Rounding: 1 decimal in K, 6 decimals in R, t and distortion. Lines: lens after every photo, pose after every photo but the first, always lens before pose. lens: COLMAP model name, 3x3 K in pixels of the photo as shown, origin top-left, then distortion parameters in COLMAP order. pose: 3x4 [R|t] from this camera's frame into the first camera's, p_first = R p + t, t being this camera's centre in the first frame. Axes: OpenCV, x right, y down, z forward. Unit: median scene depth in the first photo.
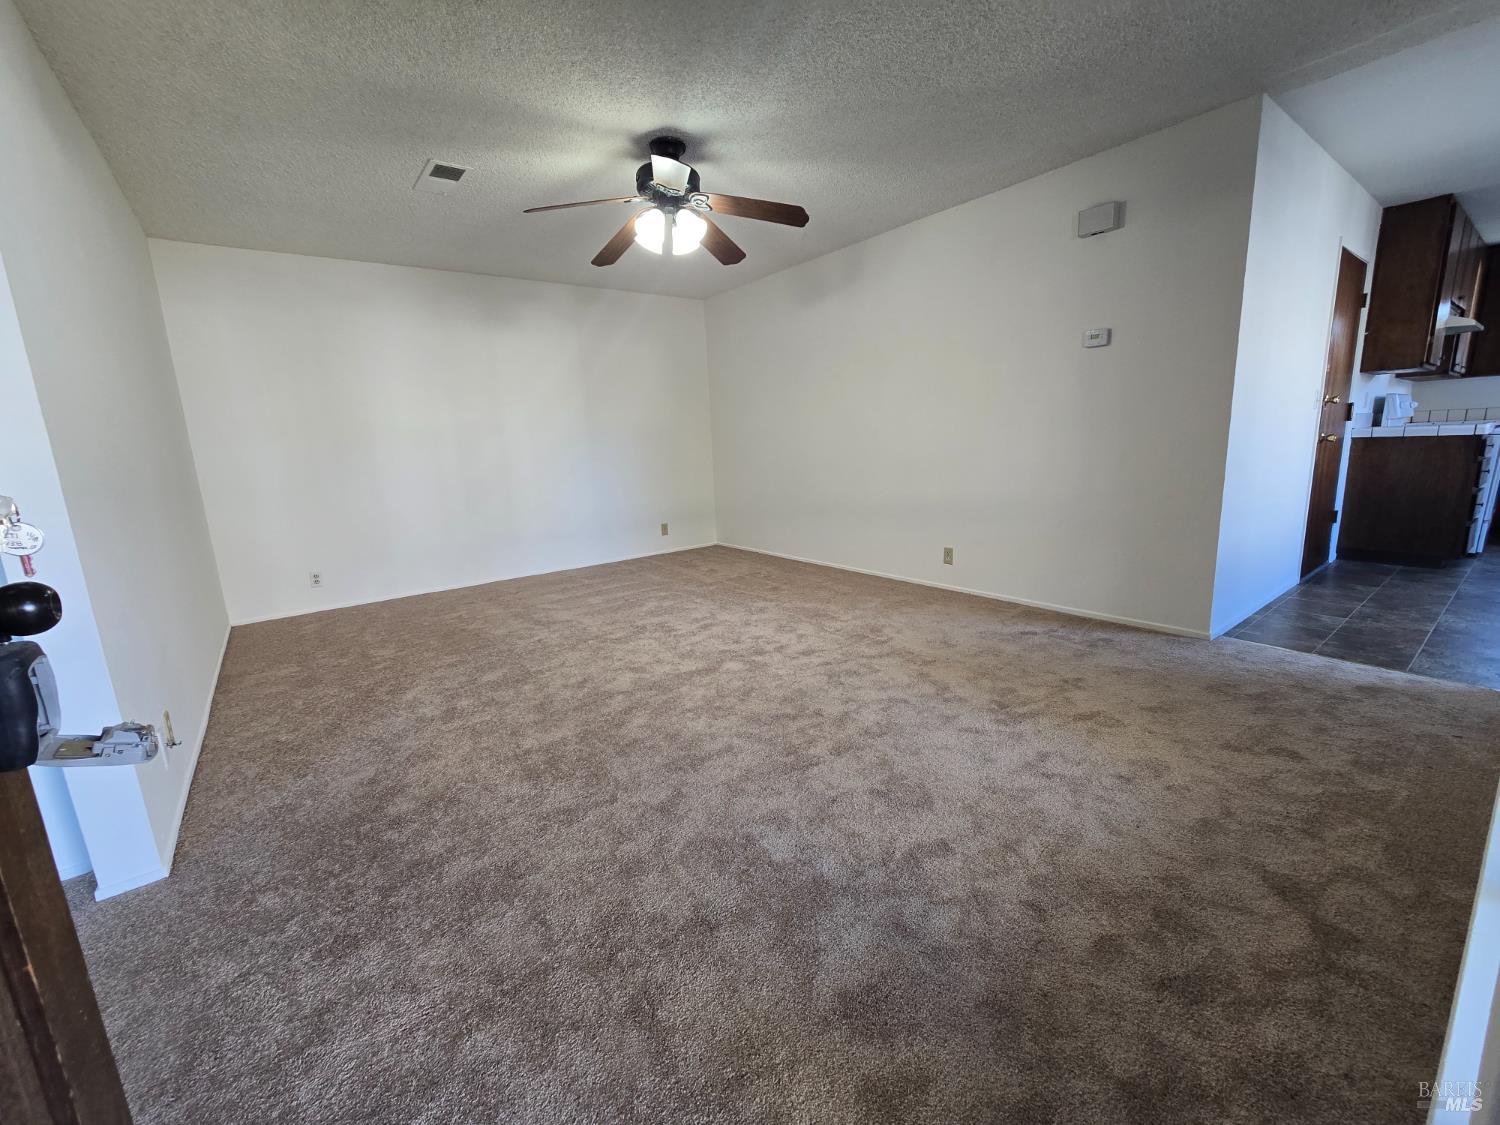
lens RADIAL K [[613.2, 0, 737.5], [0, 613.2, 567.8], [0, 0, 1]] dist [-0.004788, -0.000572]
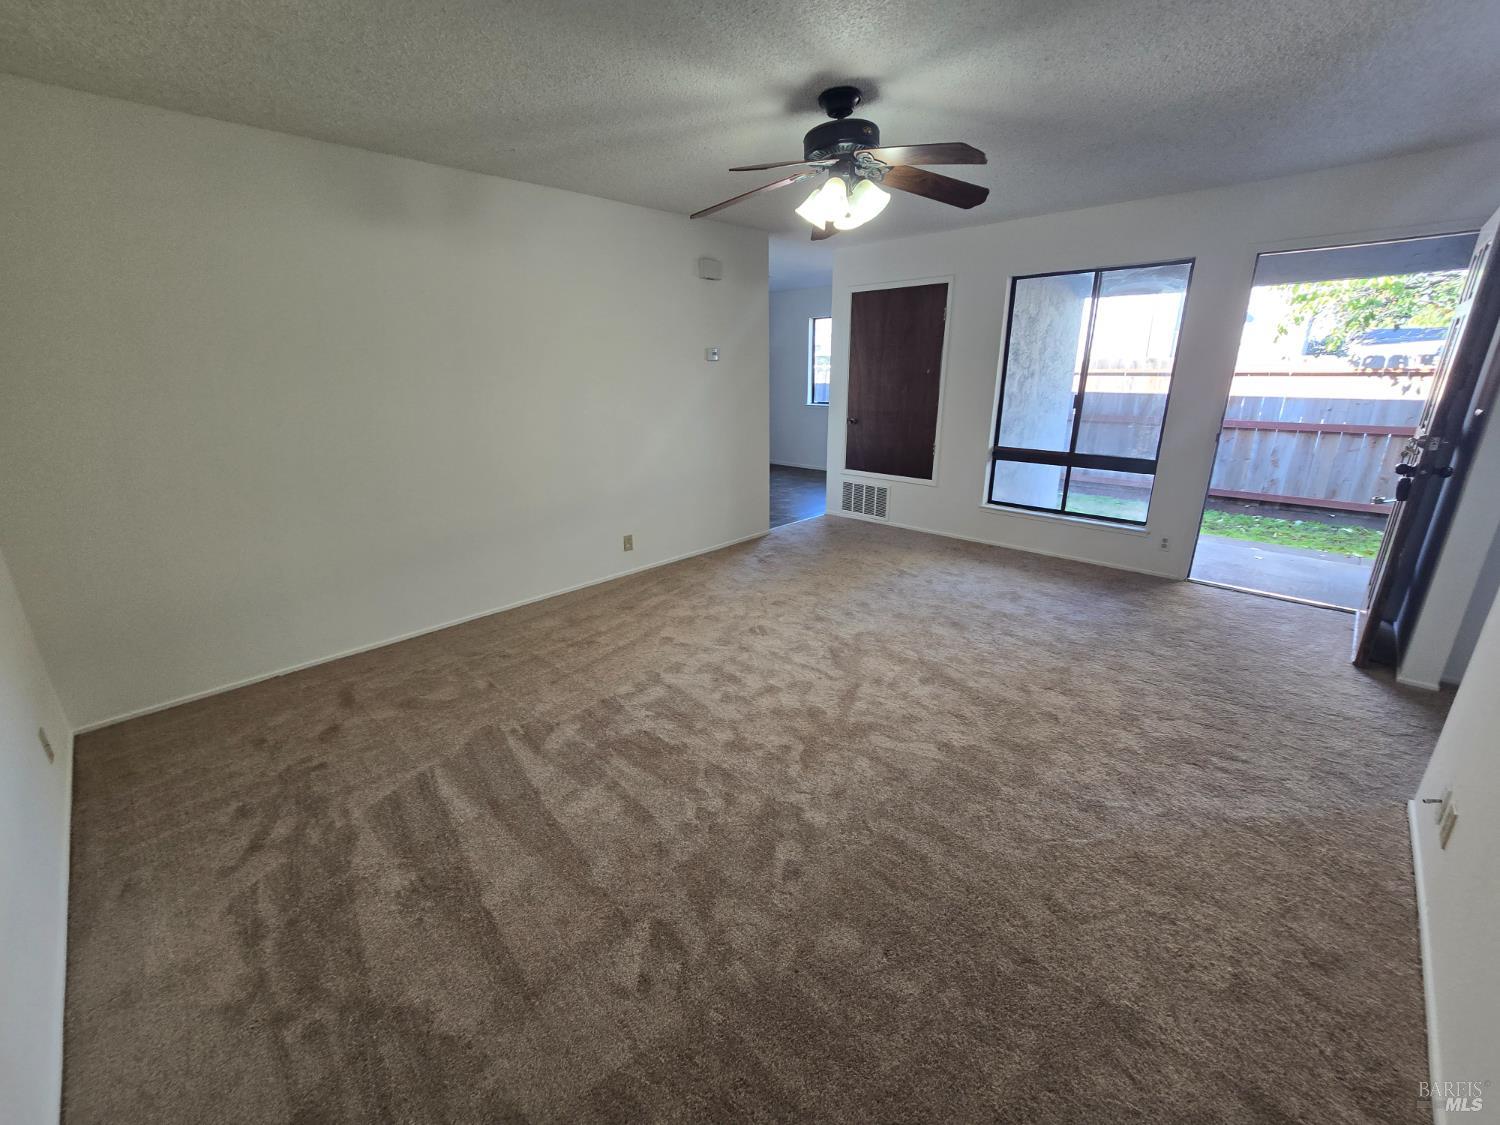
lens RADIAL K [[613.2, 0, 748.4], [0, 613.2, 562.3], [0, 0, 1]] dist [-0.004788, -0.000572]
pose [[-0.169439, -0.257323, 0.951354, -1.041905], [0.219557, 0.931197, 0.290975, -0.370069], [-0.960773, 0.258179, -0.101284, 1.361418]]
